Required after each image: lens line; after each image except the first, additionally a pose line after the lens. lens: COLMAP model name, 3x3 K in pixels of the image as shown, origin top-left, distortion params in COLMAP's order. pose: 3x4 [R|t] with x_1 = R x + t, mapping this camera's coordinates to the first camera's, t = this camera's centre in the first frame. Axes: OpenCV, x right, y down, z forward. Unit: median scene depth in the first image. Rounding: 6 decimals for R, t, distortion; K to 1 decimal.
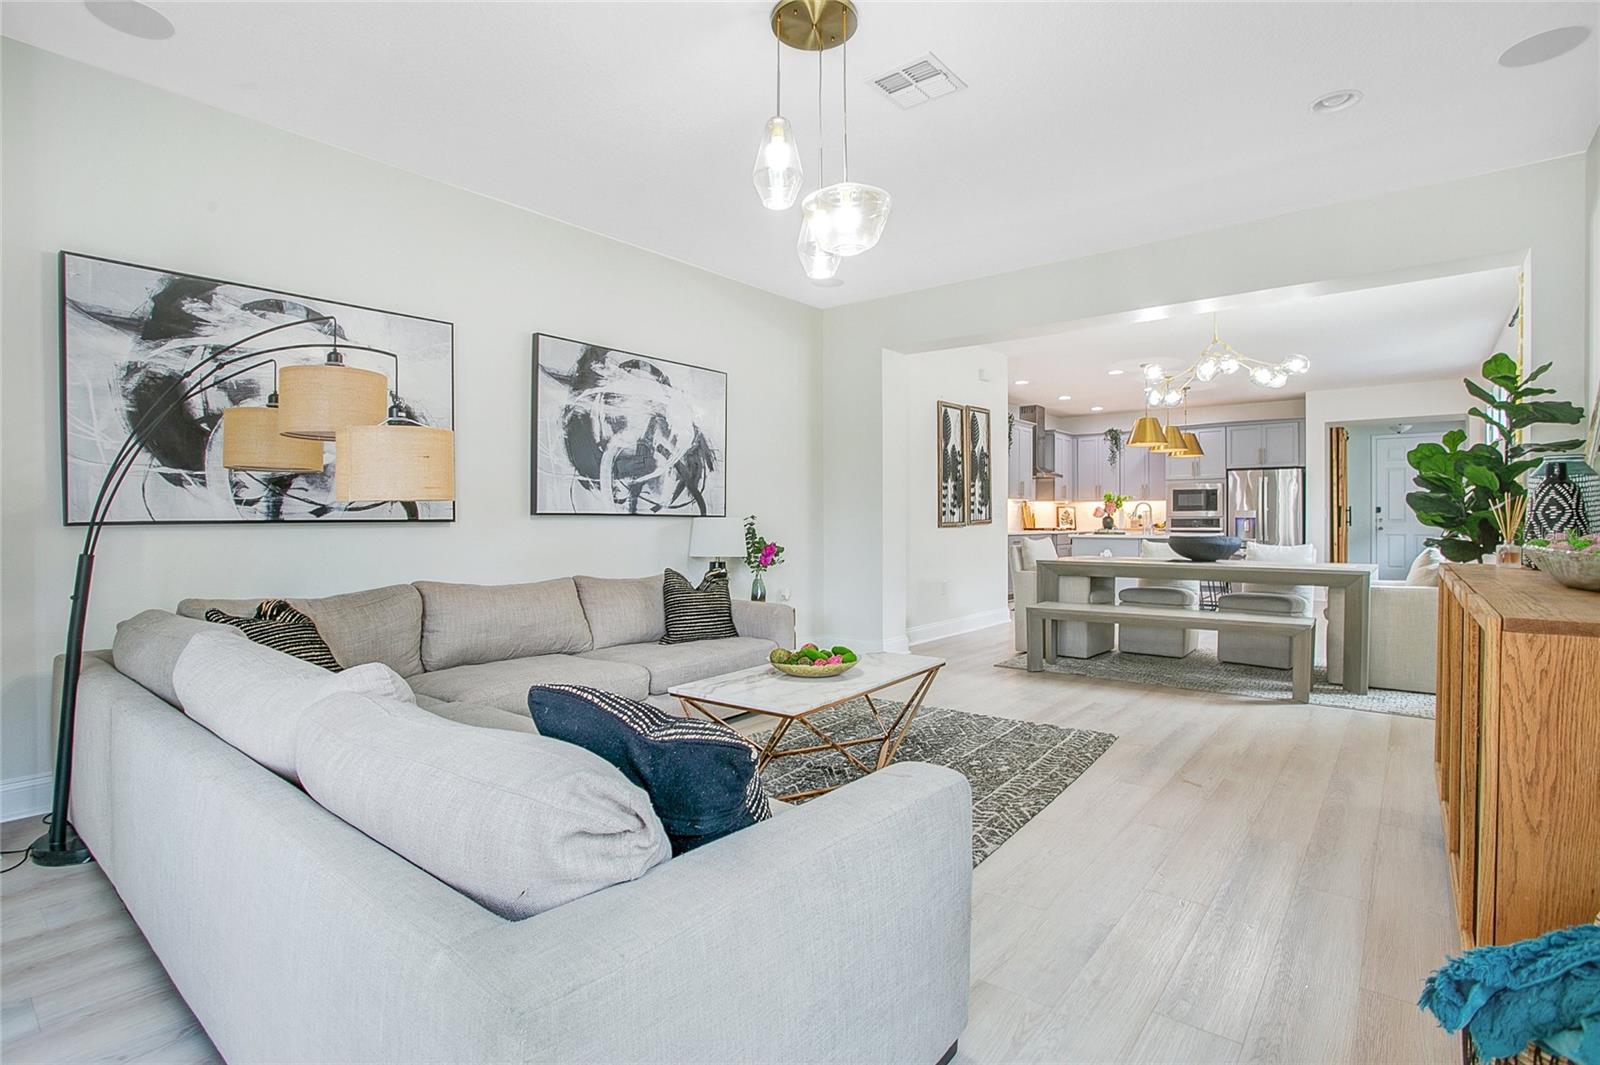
lens RADIAL K [[774.0, 0, 807.9], [0, 774.0, 520.0], [0, 0, 1]] dist [-0.015570, 0.002074]
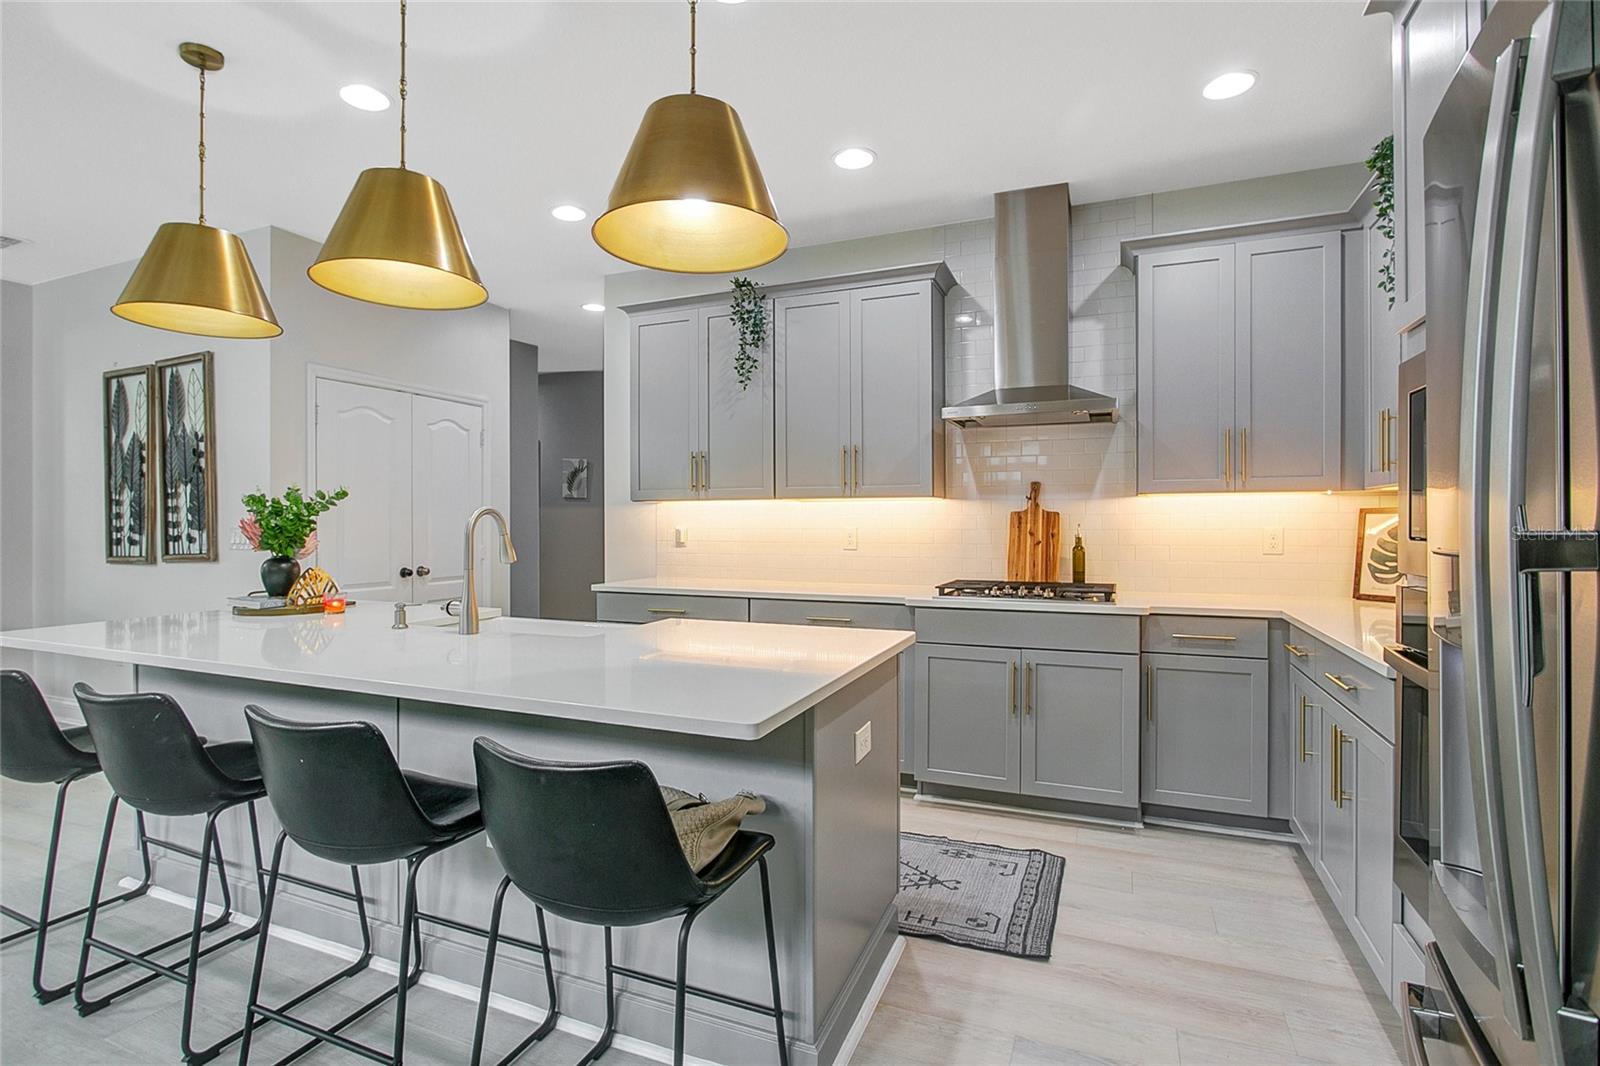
lens RADIAL K [[774.0, 0, 796.6], [0, 774.0, 537.5], [0, 0, 1]] dist [-0.015570, 0.002074]
pose [[0.269541, 0.015521, -0.962864, 0.616065], [0.002439, 0.999856, 0.016800, -0.013965], [0.962986, -0.006877, 0.269464, 0.885168]]
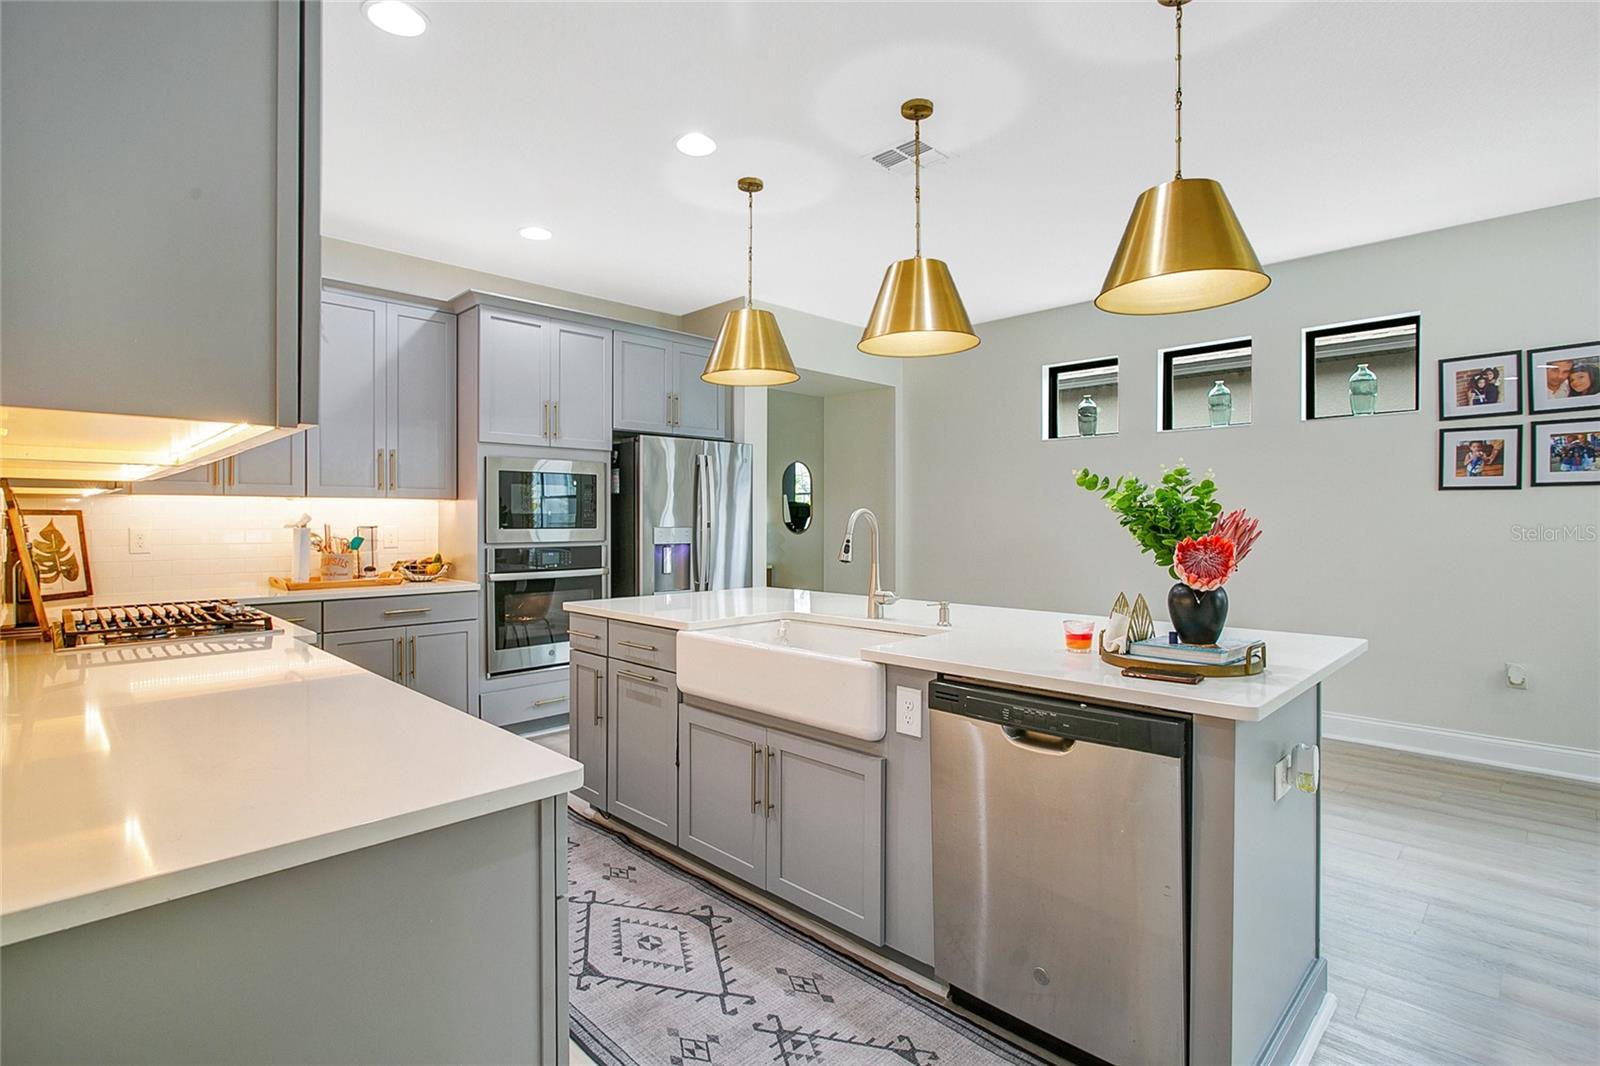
lens RADIAL K [[774.0, 0, 788.9], [0, 774.0, 527.7], [0, 0, 1]] dist [-0.015570, 0.002074]
pose [[0.126970, -0.002724, 0.991903, 0.130726], [0.003191, 0.999992, 0.002338, -0.013150], [-0.991901, 0.002868, 0.126977, 0.852420]]
